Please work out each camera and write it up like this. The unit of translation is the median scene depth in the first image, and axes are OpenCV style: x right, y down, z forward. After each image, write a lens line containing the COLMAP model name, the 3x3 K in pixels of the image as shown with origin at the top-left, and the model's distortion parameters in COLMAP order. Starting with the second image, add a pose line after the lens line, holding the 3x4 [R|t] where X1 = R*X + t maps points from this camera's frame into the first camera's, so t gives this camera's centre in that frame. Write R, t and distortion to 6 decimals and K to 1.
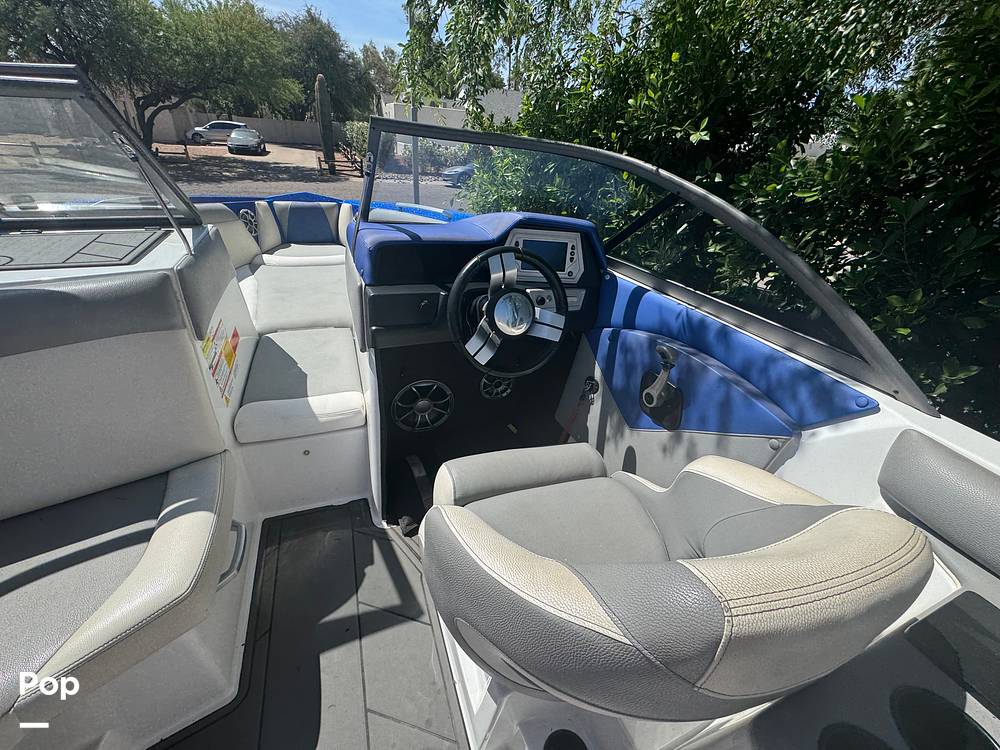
lens RADIAL K [[399.6, 0, 497.7], [0, 399.6, 375.0], [0, 0, 1]] dist [-0.003110, 0.000230]
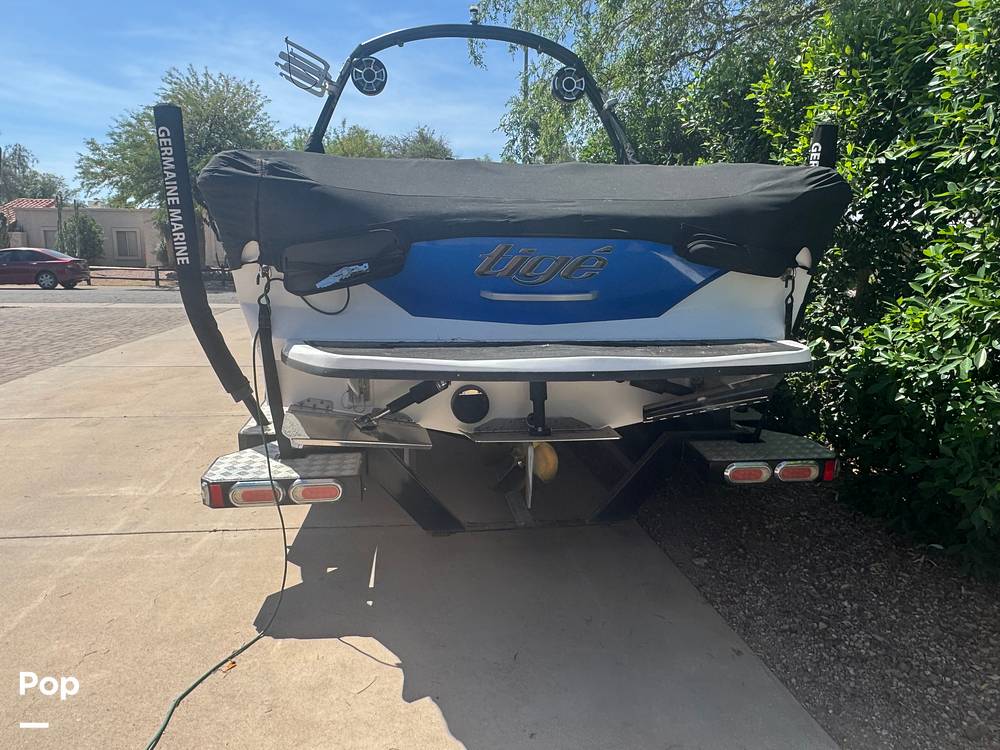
lens RADIAL K [[696.4, 0, 501.7], [0, 696.4, 375.3], [0, 0, 1]] dist [0.002211, 0.002601]
pose [[0.971448, -0.025896, -0.235833, 0.480182], [-0.062963, 0.930241, -0.361507, 1.391368], [0.228744, 0.366034, 0.902051, -1.597903]]
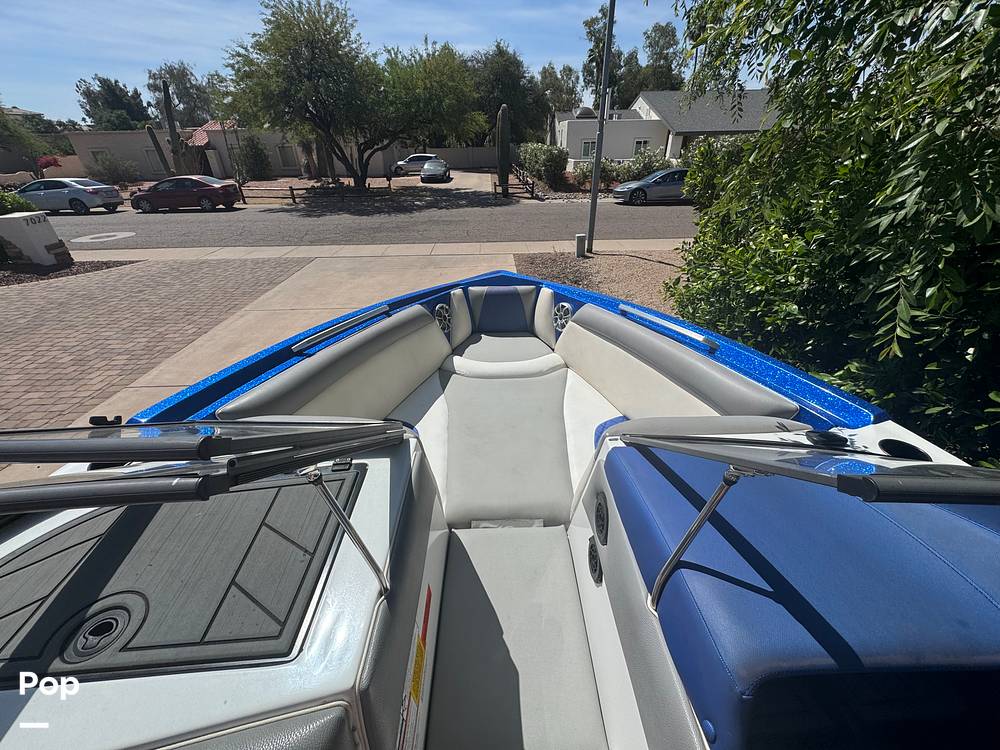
lens RADIAL K [[399.6, 0, 499.5], [0, 399.6, 374.5], [0, 0, 1]] dist [-0.003110, 0.000230]
pose [[0.934961, 0.096376, -0.341407, -0.188556], [-0.103713, 0.994602, -0.003255, -0.263012], [0.339250, 0.038451, 0.939910, 0.212643]]
